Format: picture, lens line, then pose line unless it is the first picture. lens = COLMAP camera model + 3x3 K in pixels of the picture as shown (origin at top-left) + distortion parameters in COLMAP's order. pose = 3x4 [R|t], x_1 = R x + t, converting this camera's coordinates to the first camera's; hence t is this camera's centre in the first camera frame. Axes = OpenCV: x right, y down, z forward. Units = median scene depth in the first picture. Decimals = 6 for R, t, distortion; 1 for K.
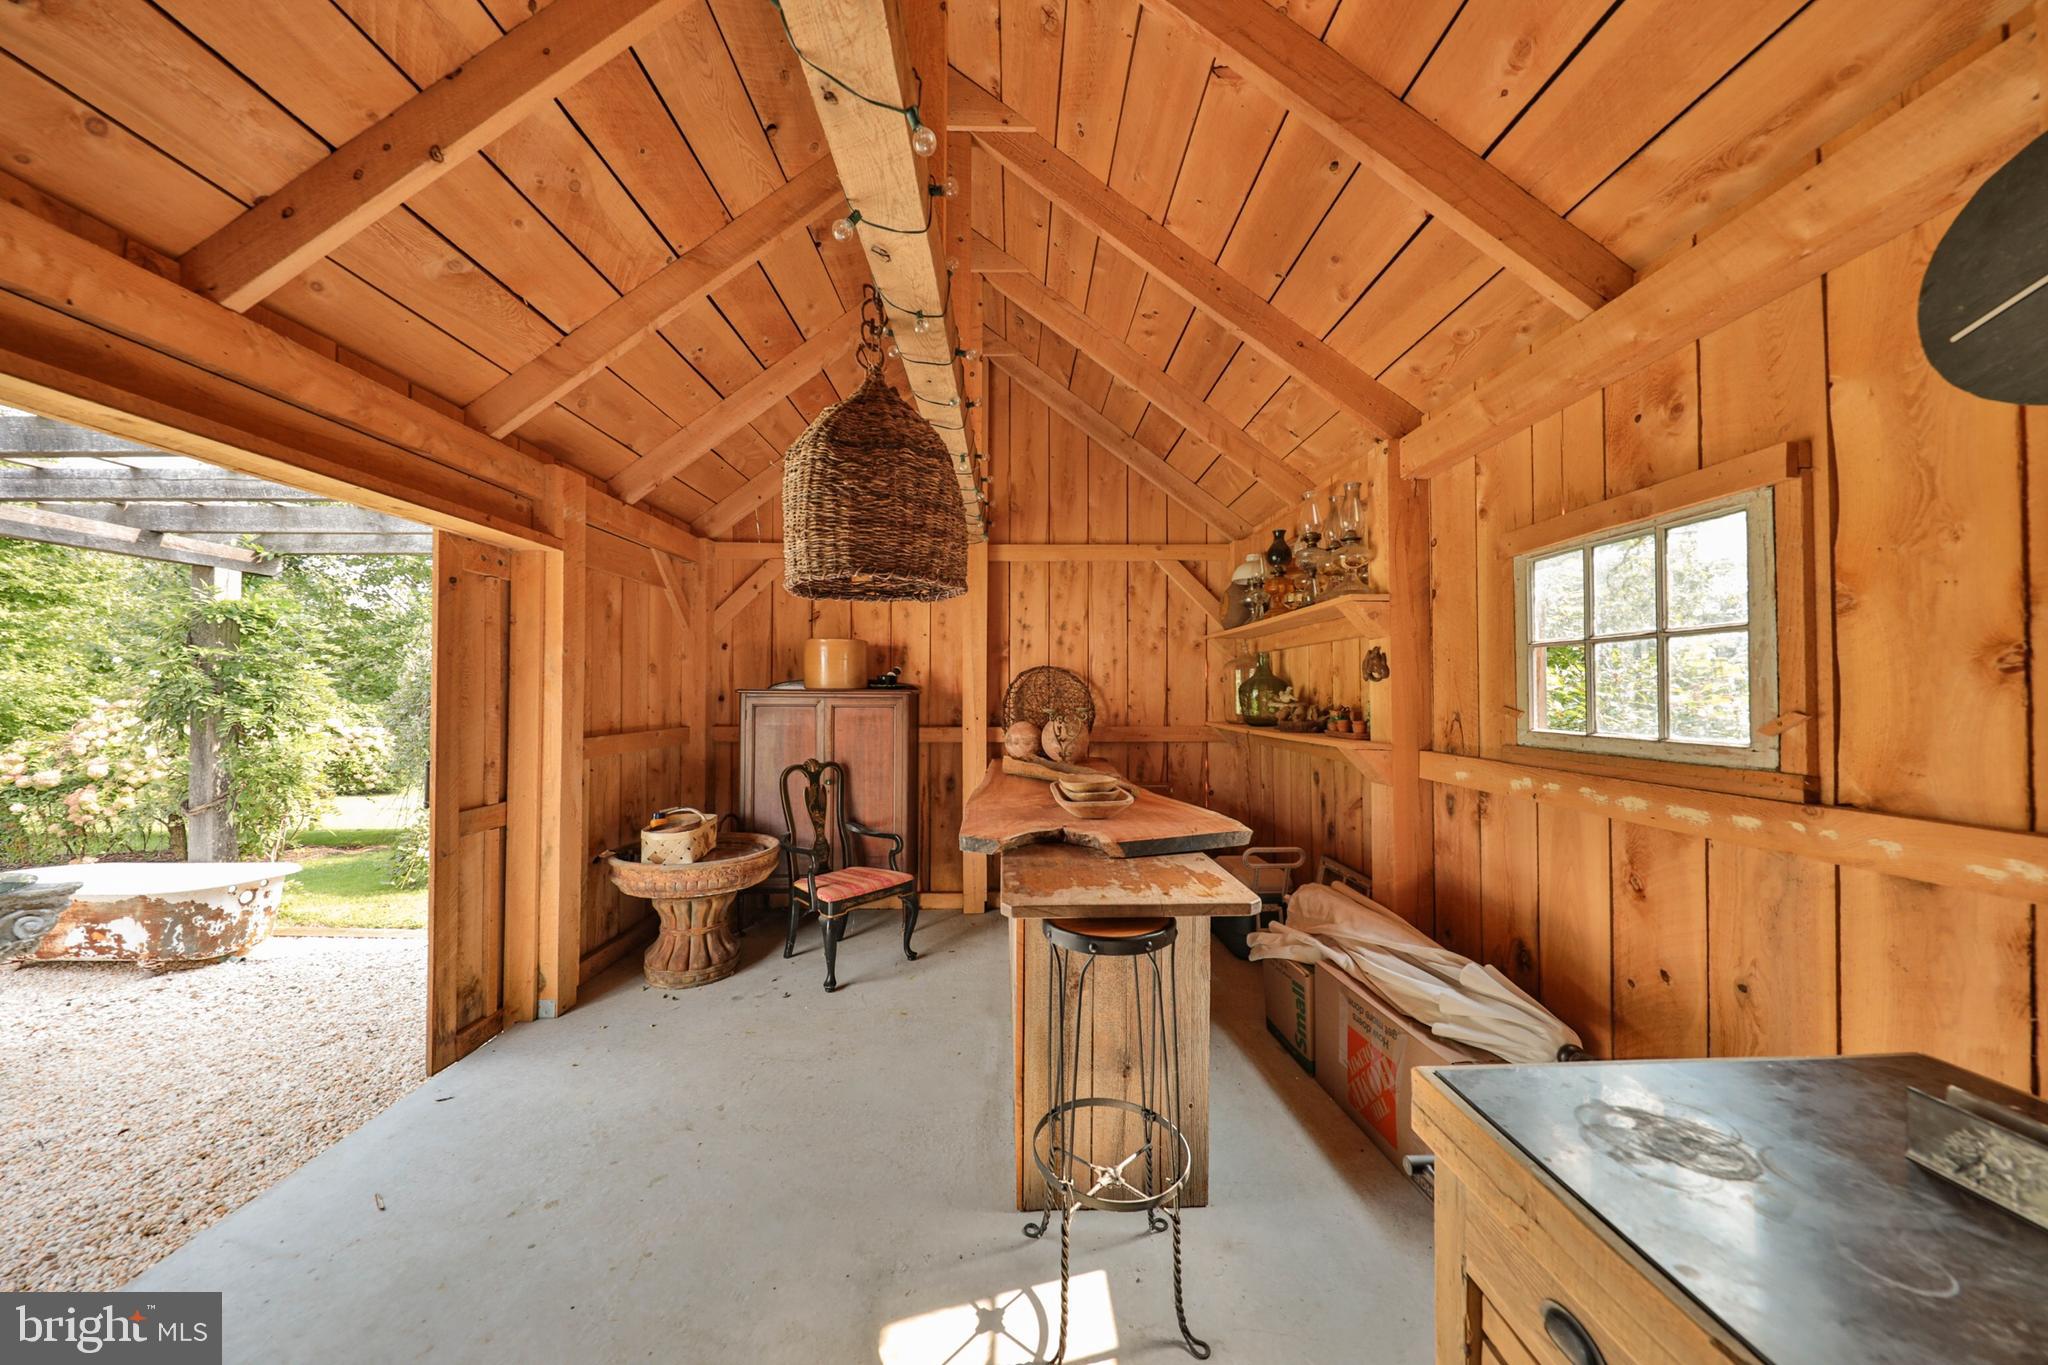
lens RADIAL K [[688.6, 0, 1017.5], [0, 688.6, 681.0], [0, 0, 1]] dist [0.002024, -0.000376]
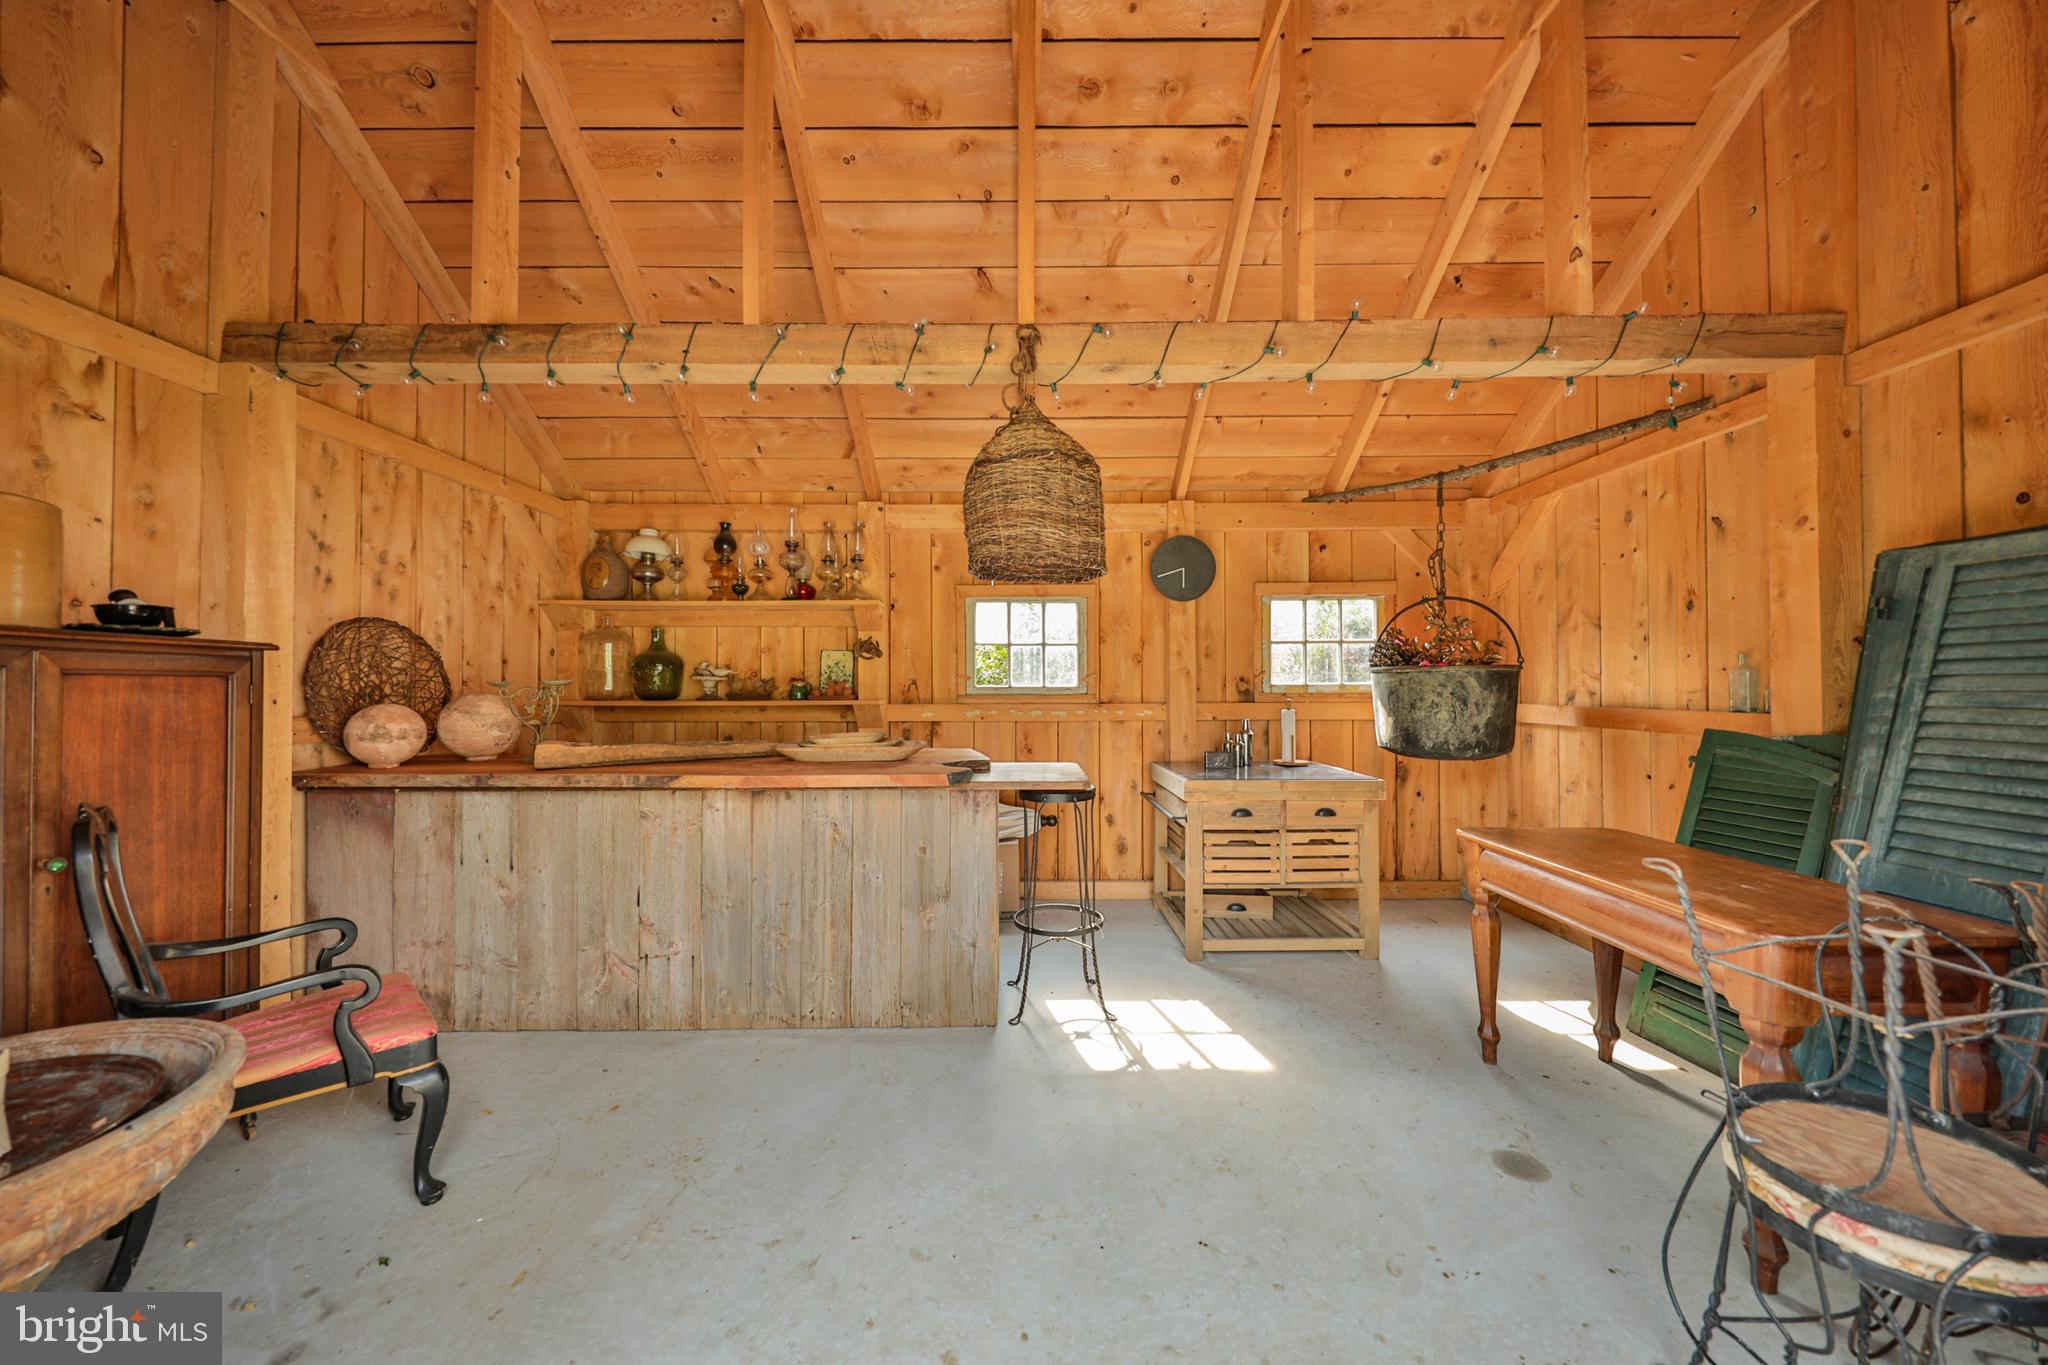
lens RADIAL K [[688.6, 0, 1021.5], [0, 688.6, 680.4], [0, 0, 1]] dist [0.002024, -0.000376]
pose [[0.003445, 0.009381, 0.999950, -1.464688], [-0.015471, 0.999837, -0.009327, 0.082382], [-0.999874, -0.015438, 0.003590, 0.994910]]
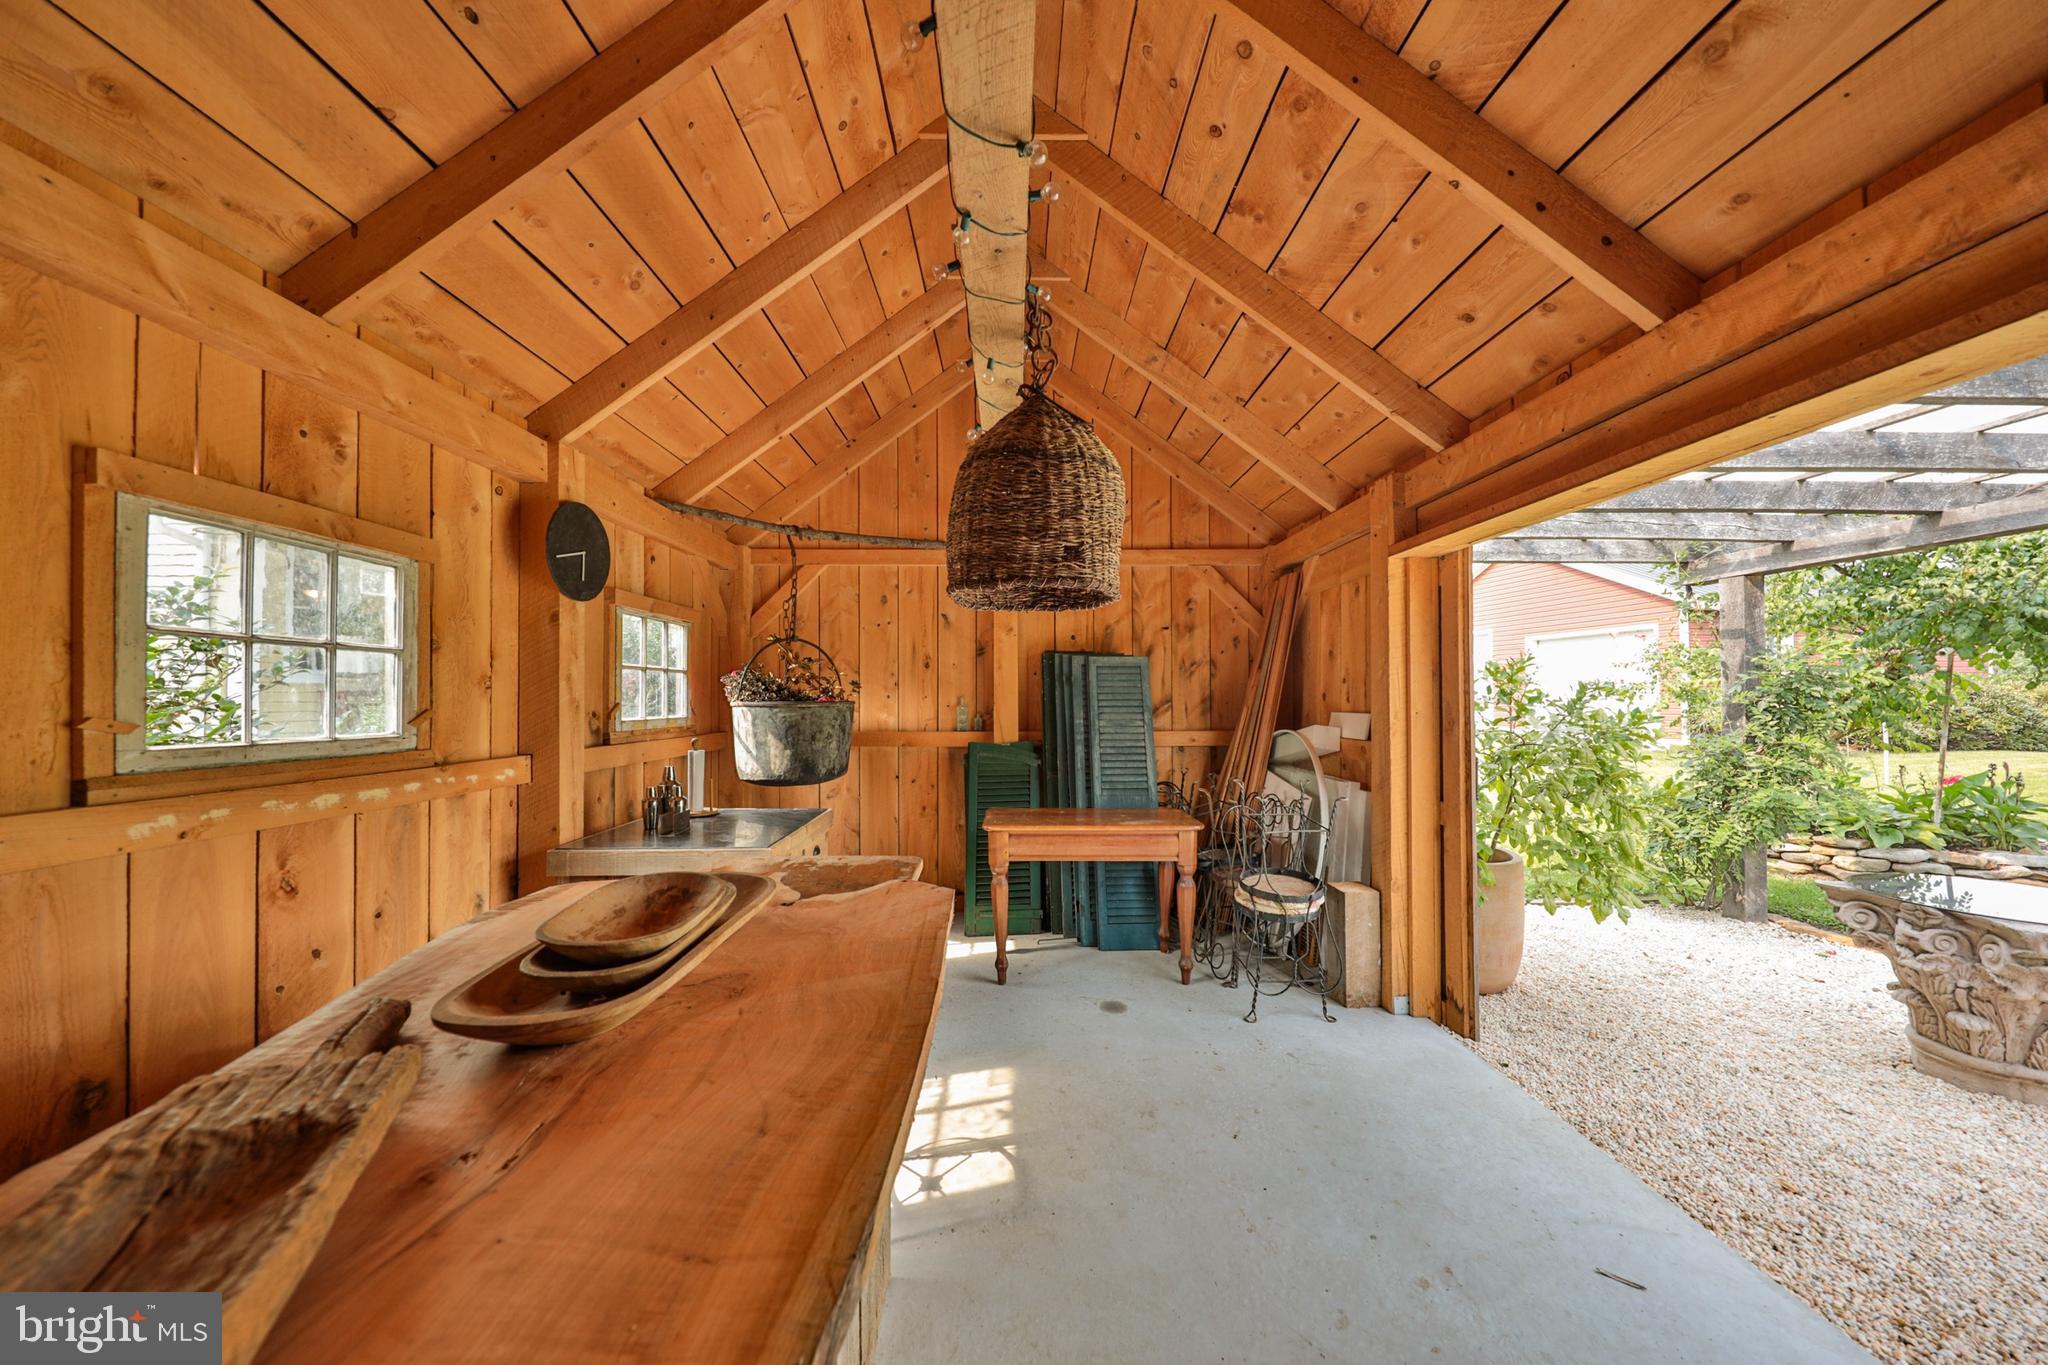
lens RADIAL K [[688.6, 0, 1029.4], [0, 688.6, 684.3], [0, 0, 1]] dist [0.002024, -0.000376]
pose [[-0.999637, 0.002002, -0.026867, -0.163735], [0.003072, 0.999202, -0.039817, 0.041040], [0.026766, -0.039885, -0.998846, 2.006334]]
